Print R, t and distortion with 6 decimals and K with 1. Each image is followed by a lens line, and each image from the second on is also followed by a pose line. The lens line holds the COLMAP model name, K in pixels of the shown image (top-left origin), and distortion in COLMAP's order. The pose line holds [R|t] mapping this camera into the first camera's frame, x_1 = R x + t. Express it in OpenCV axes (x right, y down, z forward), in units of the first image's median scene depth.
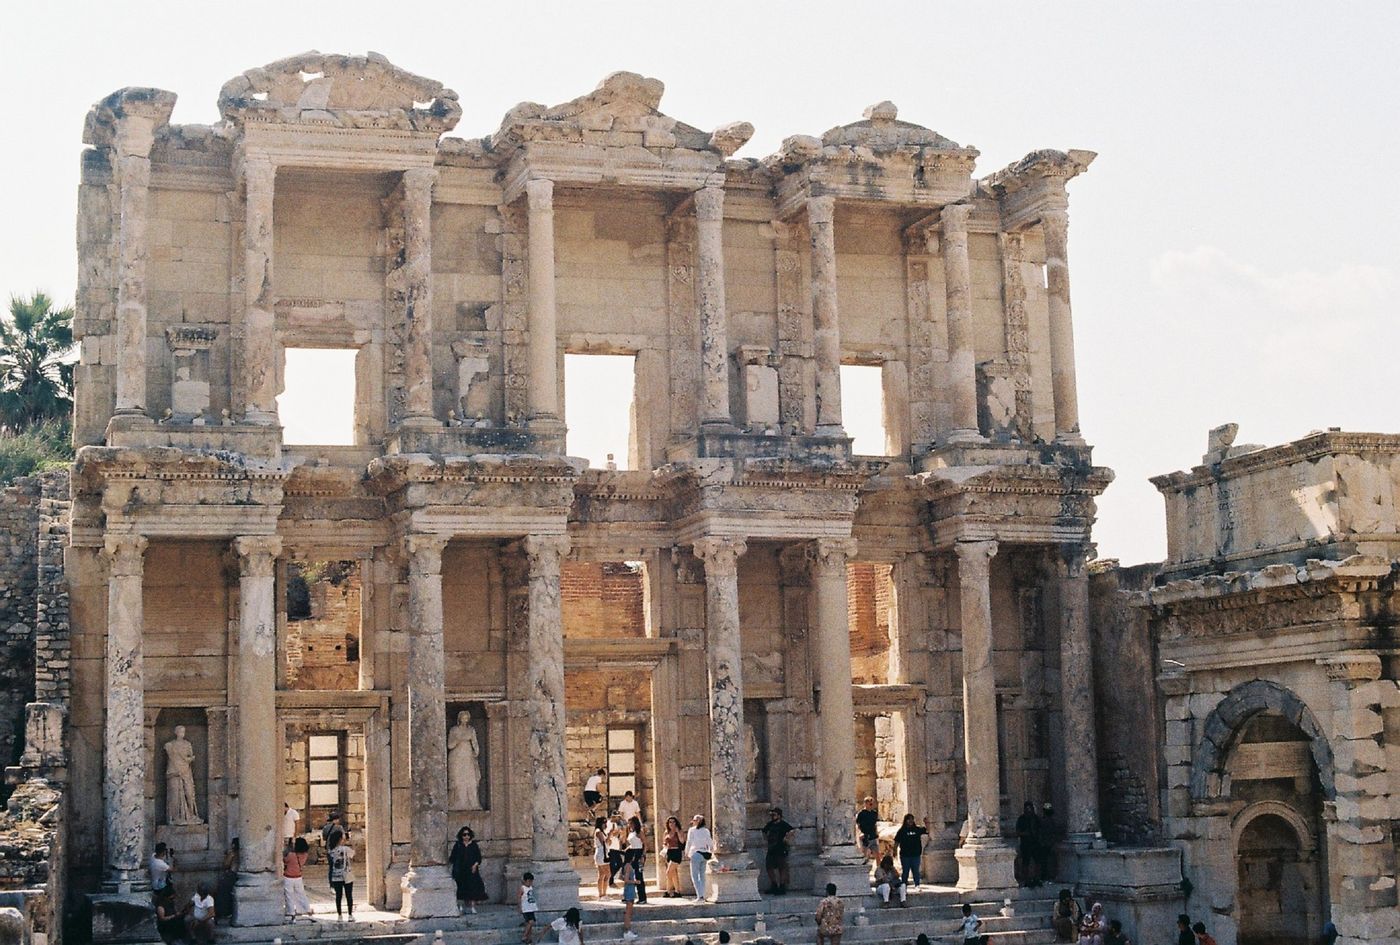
lens RADIAL K [[2156.6, 0, 700.4], [0, 2156.6, 471.2], [0, 0, 1]] dist [-0.135010, 0.023948]
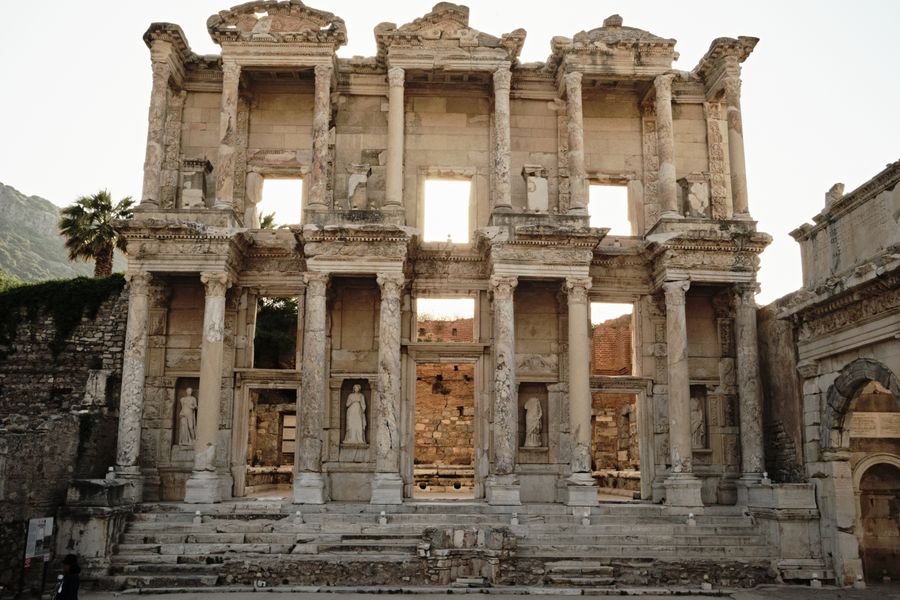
lens RADIAL K [[881.0, 0, 453.0], [0, 881.0, 298.4], [0, 0, 1]] dist [-0.070746, 0.139441]
pose [[0.957681, -0.020646, -0.287092, 0.161530], [0.002370, 0.997956, -0.063863, 0.088414], [0.287823, 0.060480, 0.955772, 0.358085]]
